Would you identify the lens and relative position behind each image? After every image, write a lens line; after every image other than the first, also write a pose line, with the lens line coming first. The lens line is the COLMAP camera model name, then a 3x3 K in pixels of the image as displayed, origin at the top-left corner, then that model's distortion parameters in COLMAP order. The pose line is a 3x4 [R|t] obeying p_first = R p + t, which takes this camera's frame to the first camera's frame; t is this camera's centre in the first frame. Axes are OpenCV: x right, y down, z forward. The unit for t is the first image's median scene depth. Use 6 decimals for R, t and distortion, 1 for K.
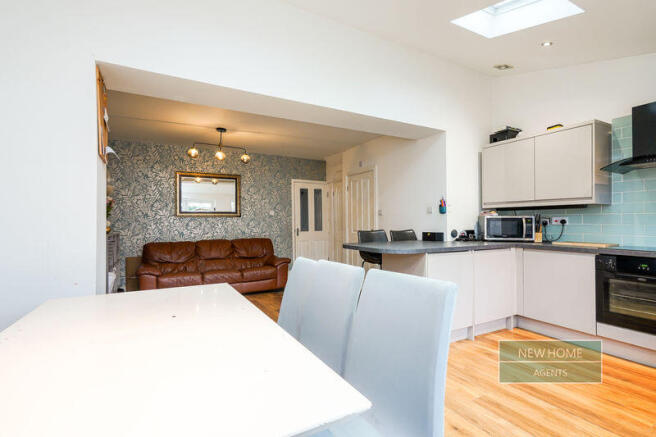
lens RADIAL K [[310.5, 0, 345.1], [0, 310.5, 216.4], [0, 0, 1]] dist [0.022297, 0.000336]
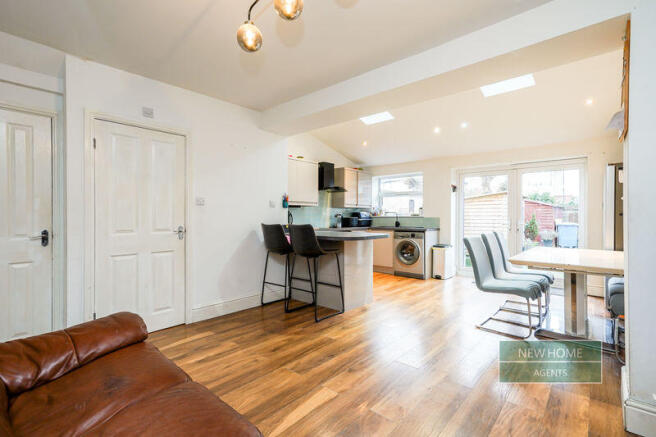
lens RADIAL K [[310.5, 0, 328.2], [0, 310.5, 217.3], [0, 0, 1]] dist [0.022297, 0.000336]
pose [[-0.285787, -0.000723, 0.958293, -0.844876], [-0.012500, 0.999917, -0.002974, 0.027968], [-0.958212, -0.012829, -0.285773, 1.221906]]
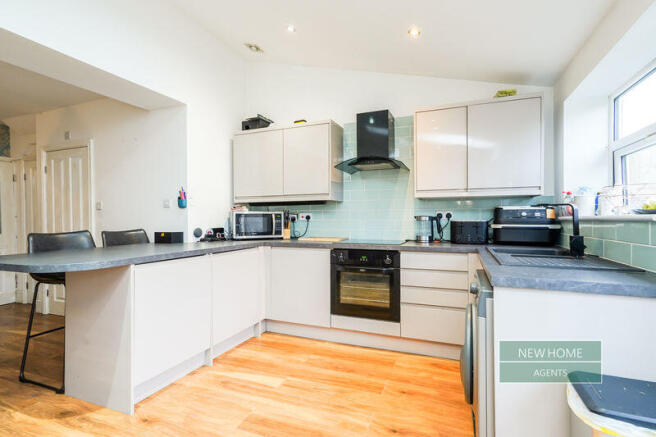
lens RADIAL K [[310.5, 0, 322.8], [0, 310.5, 218.3], [0, 0, 1]] dist [0.022297, 0.000336]
pose [[0.813186, -0.006129, 0.581971, 0.147850], [-0.001673, 0.999916, 0.012869, 0.006303], [-0.582001, -0.011438, 0.813108, 0.154036]]
